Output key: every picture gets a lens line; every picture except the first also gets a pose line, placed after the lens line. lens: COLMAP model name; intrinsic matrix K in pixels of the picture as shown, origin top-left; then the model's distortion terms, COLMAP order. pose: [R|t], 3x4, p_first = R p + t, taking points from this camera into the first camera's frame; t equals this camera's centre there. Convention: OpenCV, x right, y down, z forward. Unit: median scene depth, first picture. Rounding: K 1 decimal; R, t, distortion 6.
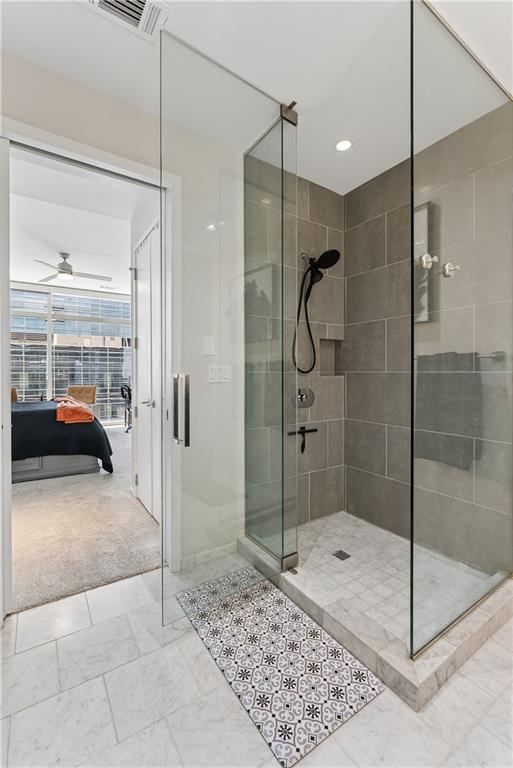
lens RADIAL K [[333.3, 0, 256.6], [0, 333.3, 374.0], [0, 0, 1]] dist [0.000592, -0.009679]
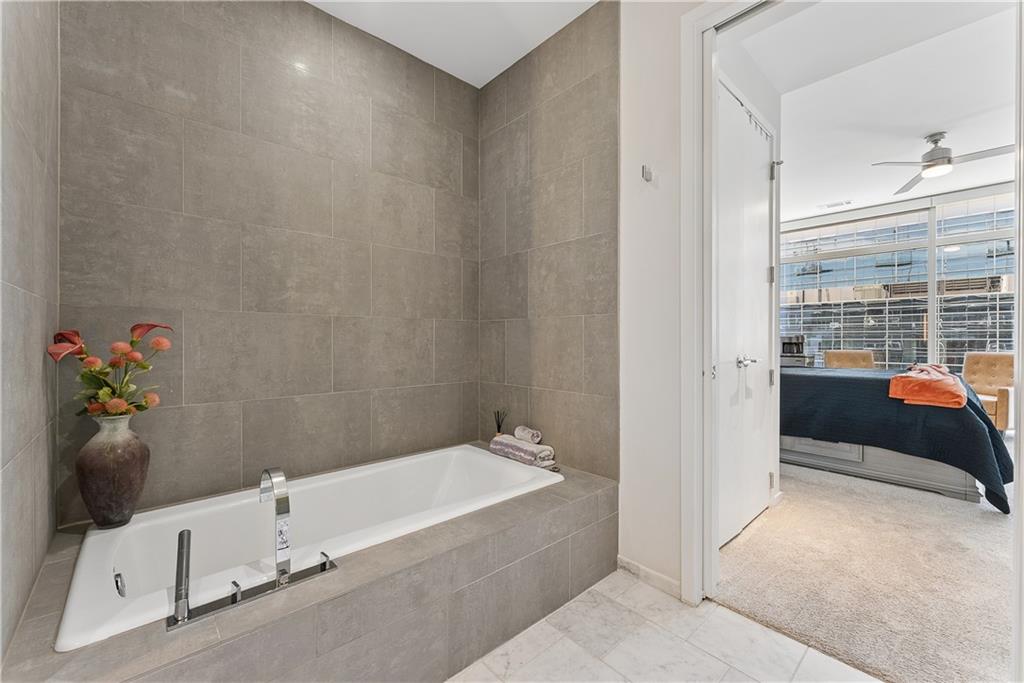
lens RADIAL K [[411.8, 0, 511.5], [0, 411.8, 339.3], [0, 0, 1]] dist [-0.000418, -0.000098]
pose [[0.144678, 0.001468, -0.989478, 0.093925], [-0.007092, 0.999975, 0.000447, 0.034561], [0.989453, 0.006952, 0.144684, 0.160219]]
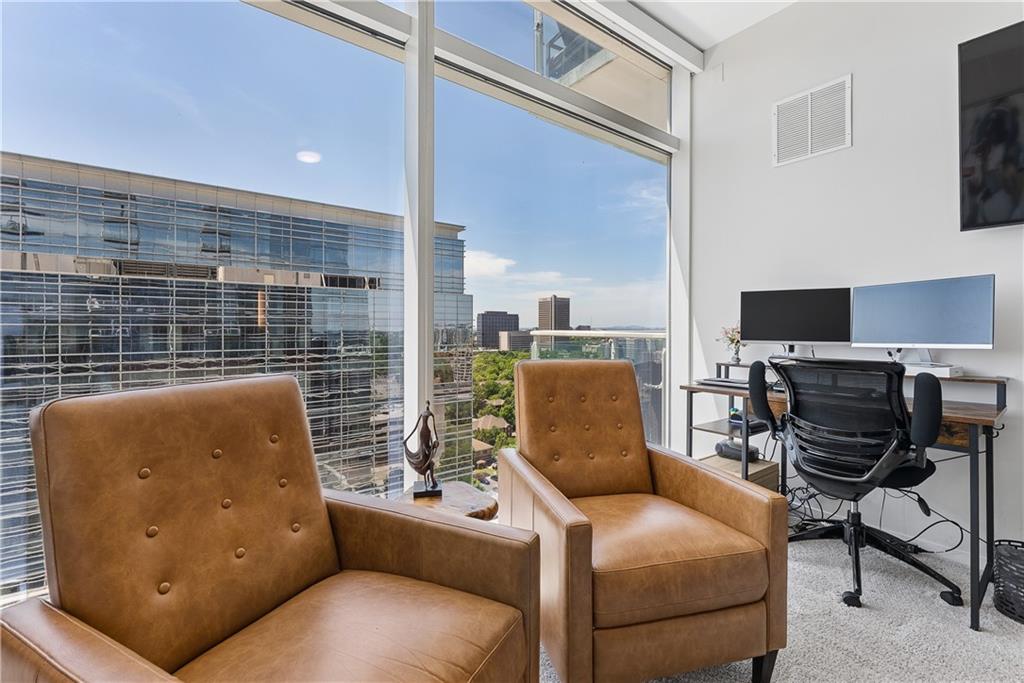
lens RADIAL K [[445.2, 0, 508.8], [0, 445.2, 327.6], [0, 0, 1]] dist [0.002172, 0.000453]
pose [[0.999023, 0.006512, 0.043704, -1.128332], [-0.006354, 0.999973, -0.003761, 0.028075], [-0.043727, 0.003479, 0.999037, 1.397712]]
